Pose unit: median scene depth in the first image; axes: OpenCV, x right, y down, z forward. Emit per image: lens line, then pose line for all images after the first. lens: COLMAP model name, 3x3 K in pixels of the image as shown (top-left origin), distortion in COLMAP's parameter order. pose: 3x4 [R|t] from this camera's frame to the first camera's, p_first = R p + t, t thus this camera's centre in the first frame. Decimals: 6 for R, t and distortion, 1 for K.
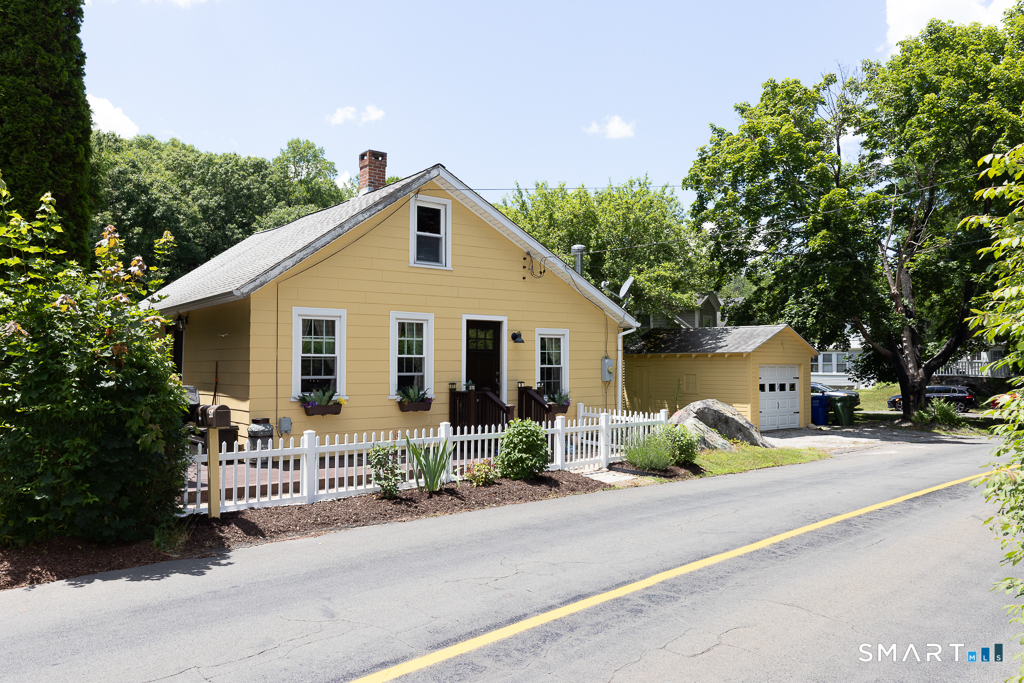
lens RADIAL K [[737.9, 0, 512.0], [0, 737.9, 341.5], [0, 0, 1]] dist [0.006193, 0.000449]
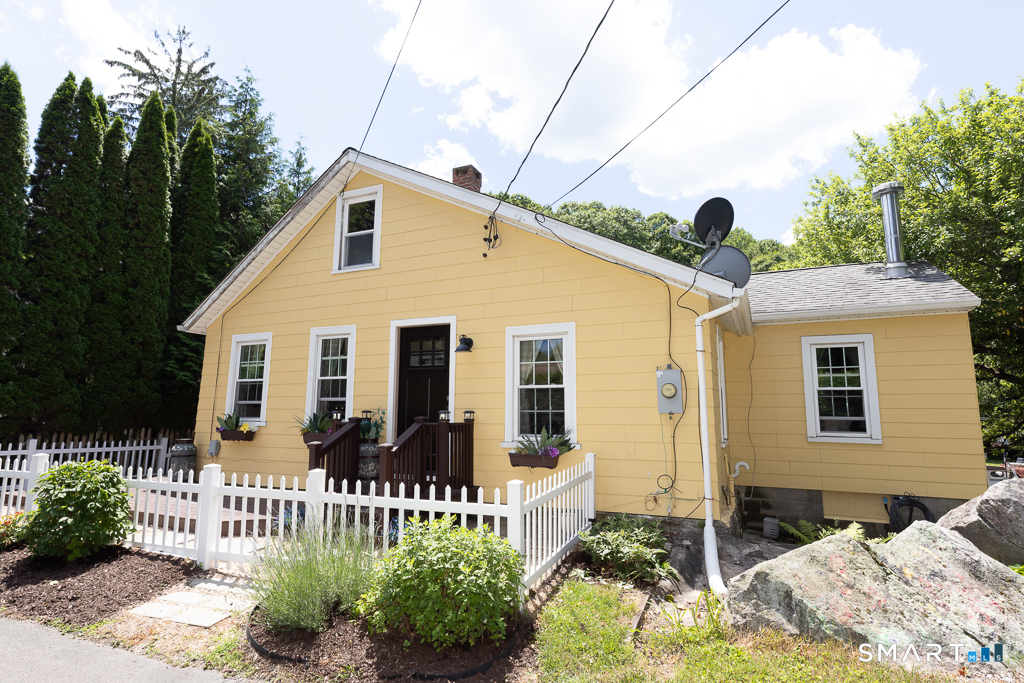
lens RADIAL K [[512.6, 0, 512.0], [0, 512.6, 341.5], [0, 0, 1]] dist [-0.000785, 0.000116]
pose [[0.472135, -0.117309, -0.873686, 0.457323], [0.026979, 0.992565, -0.118692, 0.051103], [0.881113, 0.032467, 0.471789, 0.863973]]
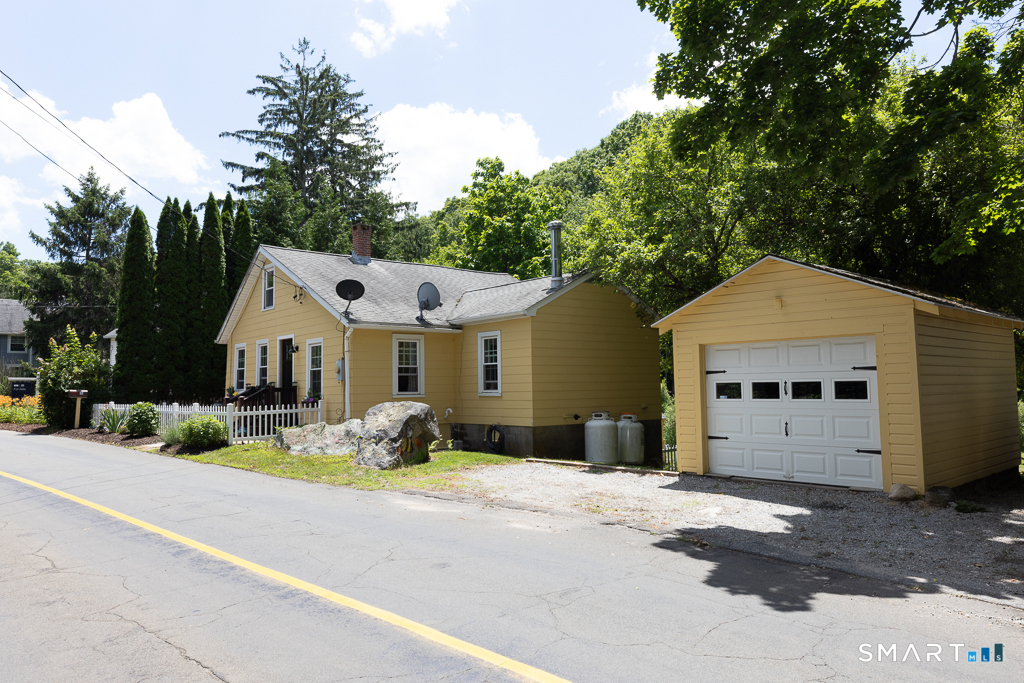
lens RADIAL K [[708.9, 0, 512.0], [0, 708.9, 341.5], [0, 0, 1]] dist [-0.007927, -0.000029]
pose [[0.053259, -0.069618, -0.996151, 1.371974], [0.050603, 0.996473, -0.066935, 0.091339], [0.997298, -0.046844, 0.056594, 1.393437]]
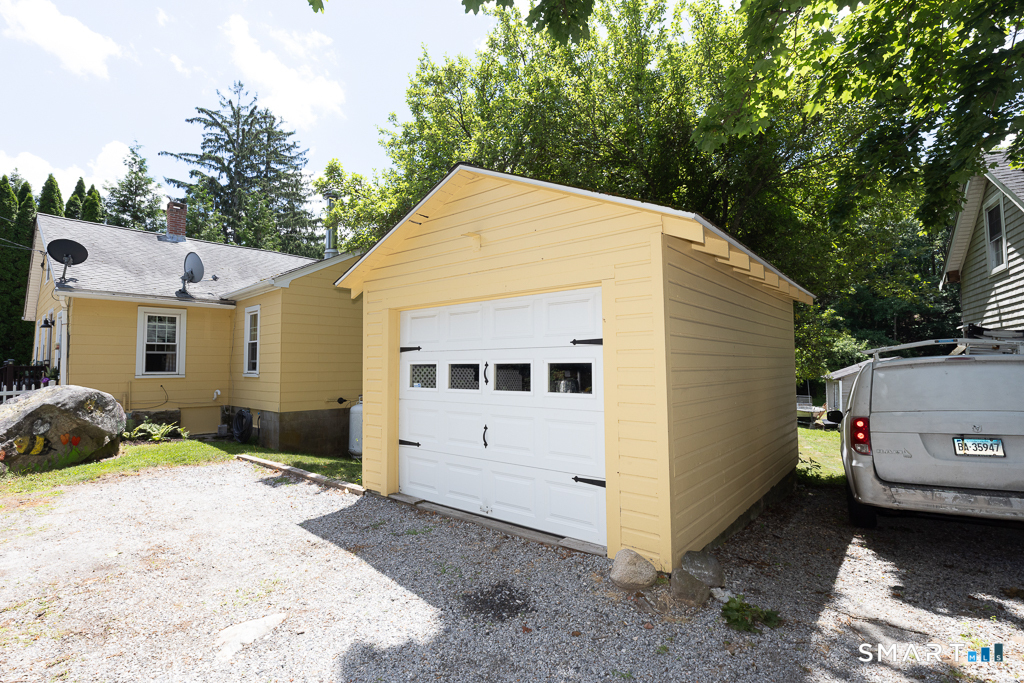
lens RADIAL K [[477.3, 0, 512.0], [0, 477.3, 341.5], [0, 0, 1]] dist [-0.003257, -0.000404]
pose [[0.186690, -0.056828, -0.980774, 0.958238], [0.043016, 0.997841, -0.049629, 0.100539], [0.981477, -0.032923, 0.188731, 1.683345]]
